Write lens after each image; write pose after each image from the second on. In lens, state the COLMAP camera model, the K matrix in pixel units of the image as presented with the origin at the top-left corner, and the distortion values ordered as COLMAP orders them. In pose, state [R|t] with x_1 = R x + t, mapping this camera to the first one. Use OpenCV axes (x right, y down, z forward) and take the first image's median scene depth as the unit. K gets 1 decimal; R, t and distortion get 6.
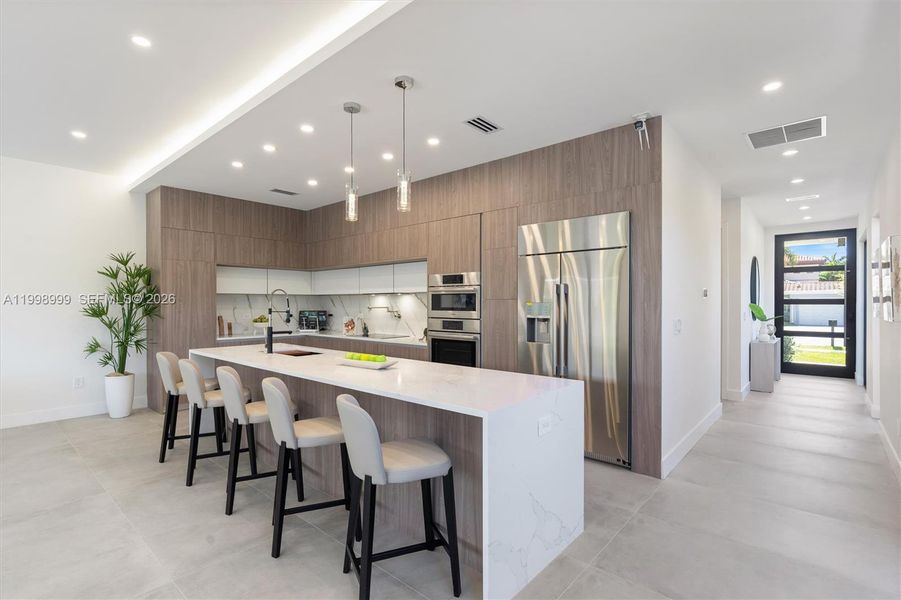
lens RADIAL K [[411.8, 0, 447.9], [0, 411.8, 303.9], [0, 0, 1]] dist [-0.009356, 0.002688]
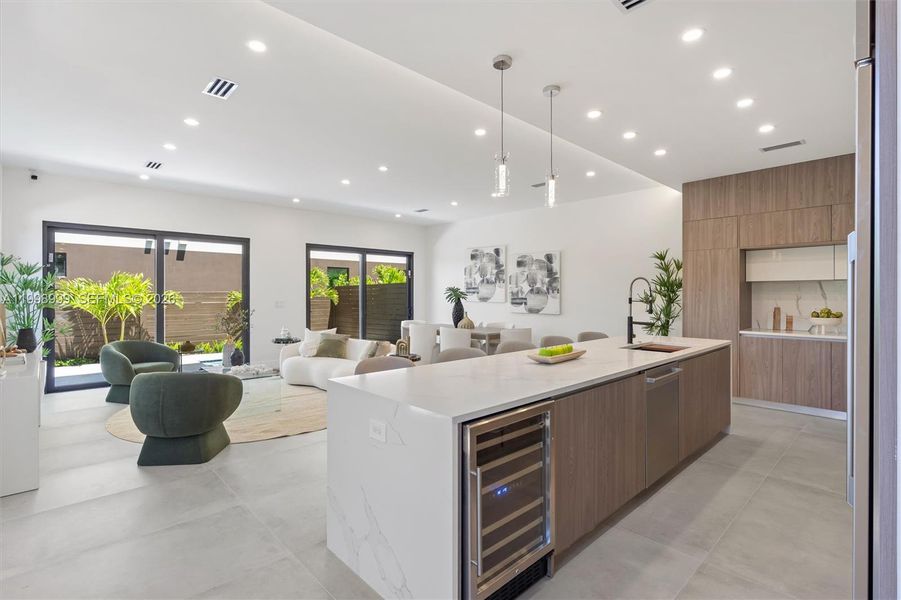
lens RADIAL K [[411.8, 0, 450.3], [0, 411.8, 291.7], [0, 0, 1]] dist [-0.009356, 0.002688]
pose [[-0.052741, -0.007130, -0.998583, 0.388657], [0.002104, 0.999971, -0.007251, 0.001631], [0.998606, -0.002483, -0.052725, 0.421429]]
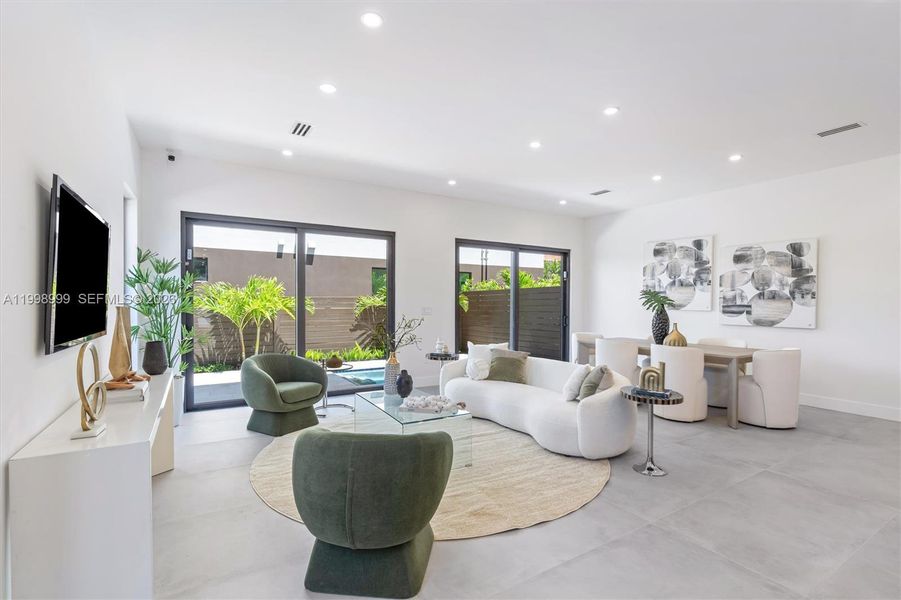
lens RADIAL K [[411.8, 0, 468.6], [0, 411.8, 303.9], [0, 0, 1]] dist [-0.009356, 0.002688]
pose [[-0.242301, 0.003678, -0.970194, 0.277955], [-0.002537, 0.999987, 0.004424, 0.004212], [0.970198, 0.003533, -0.242289, 0.311689]]
